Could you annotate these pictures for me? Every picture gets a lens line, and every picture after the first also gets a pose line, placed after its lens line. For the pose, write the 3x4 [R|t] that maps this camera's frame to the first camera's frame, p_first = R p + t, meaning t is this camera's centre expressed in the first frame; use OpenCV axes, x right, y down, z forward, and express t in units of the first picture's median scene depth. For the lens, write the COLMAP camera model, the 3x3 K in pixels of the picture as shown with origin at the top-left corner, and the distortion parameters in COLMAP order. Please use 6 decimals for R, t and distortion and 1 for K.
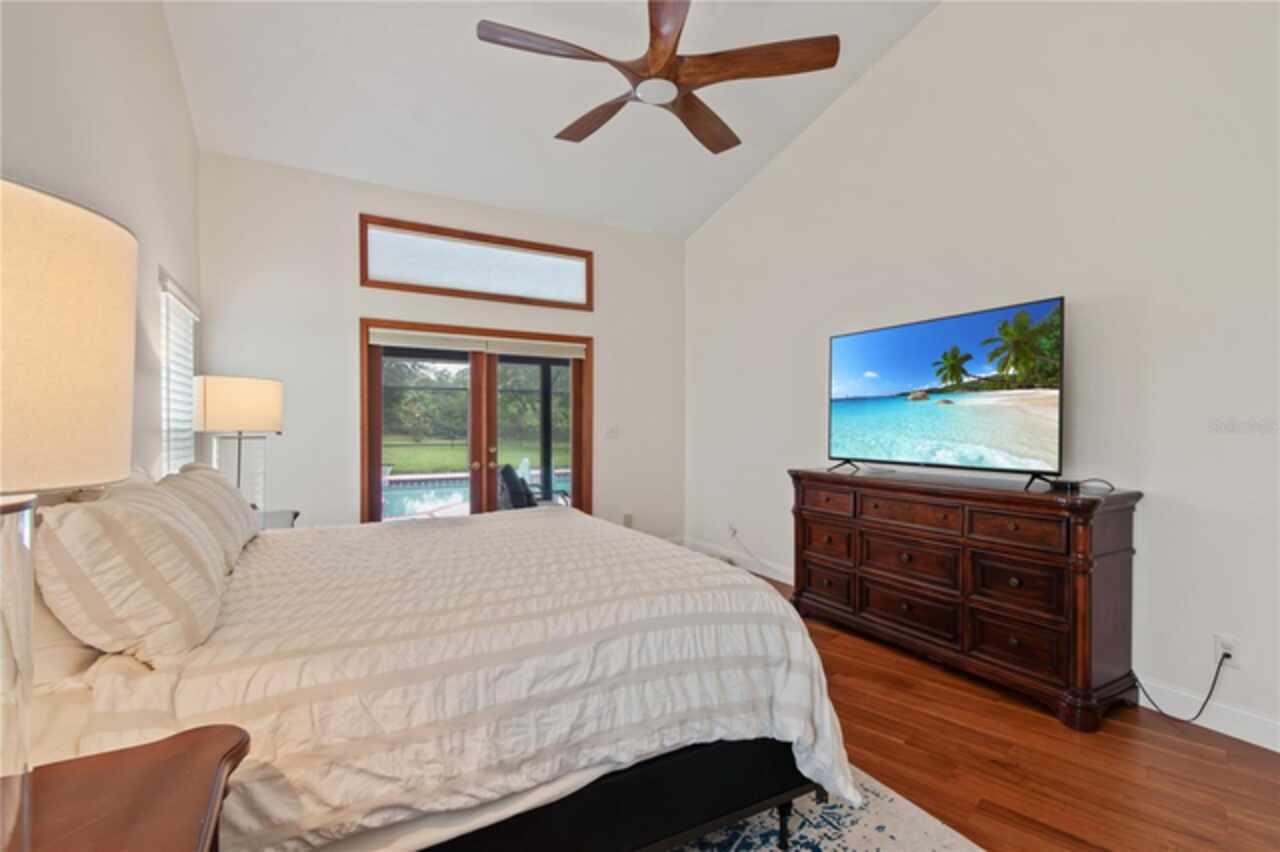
lens RADIAL K [[591.9, 0, 649.5], [0, 591.9, 431.7], [0, 0, 1]] dist [0.009339, 0.000137]
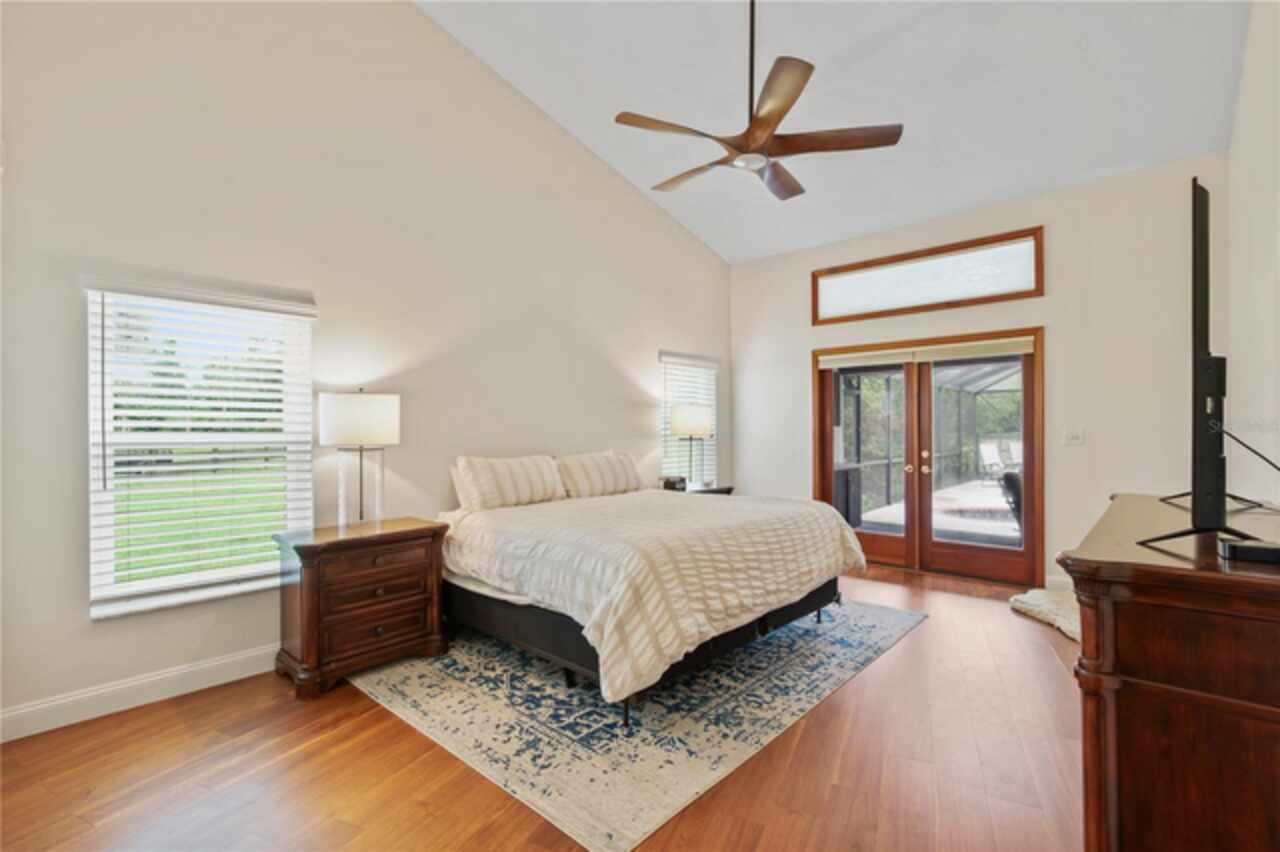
lens RADIAL K [[591.9, 0, 648.4], [0, 591.9, 429.1], [0, 0, 1]] dist [0.009339, 0.000137]
pose [[0.311989, -0.008854, -0.950044, 0.991406], [-0.005419, 0.999924, -0.011098, 0.000107], [0.950070, 0.008610, 0.311918, 0.371119]]
